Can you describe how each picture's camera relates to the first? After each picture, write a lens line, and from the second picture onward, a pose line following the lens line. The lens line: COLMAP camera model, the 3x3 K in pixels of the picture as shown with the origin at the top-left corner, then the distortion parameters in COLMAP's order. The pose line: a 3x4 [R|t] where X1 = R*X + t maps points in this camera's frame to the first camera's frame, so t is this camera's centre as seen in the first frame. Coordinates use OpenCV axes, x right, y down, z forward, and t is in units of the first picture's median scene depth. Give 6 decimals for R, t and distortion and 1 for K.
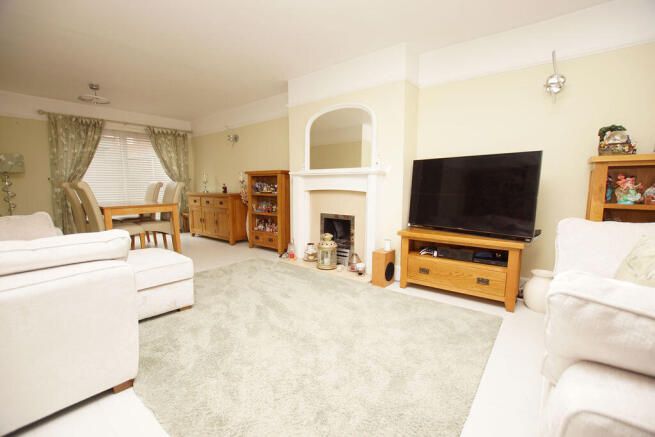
lens RADIAL K [[292.9, 0, 329.4], [0, 292.9, 221.8], [0, 0, 1]] dist [-0.022210, 0.000397]
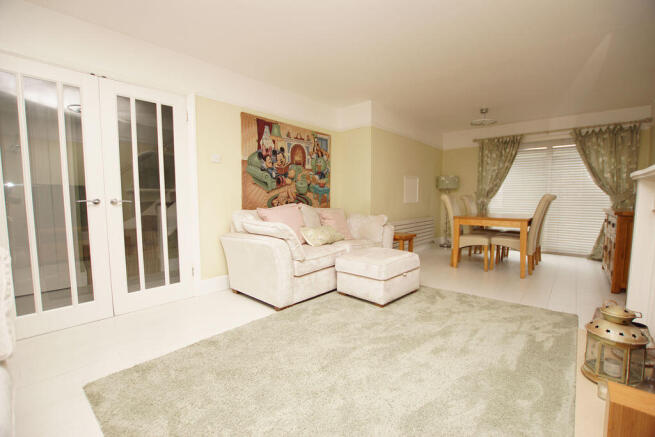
lens RADIAL K [[292.9, 0, 326.8], [0, 292.9, 218.5], [0, 0, 1]] dist [-0.022210, 0.000397]
pose [[-0.053662, 0.069353, -0.996148, 0.329391], [-0.125042, 0.989266, 0.075610, -0.051593], [0.990699, 0.128618, -0.044414, 0.424577]]
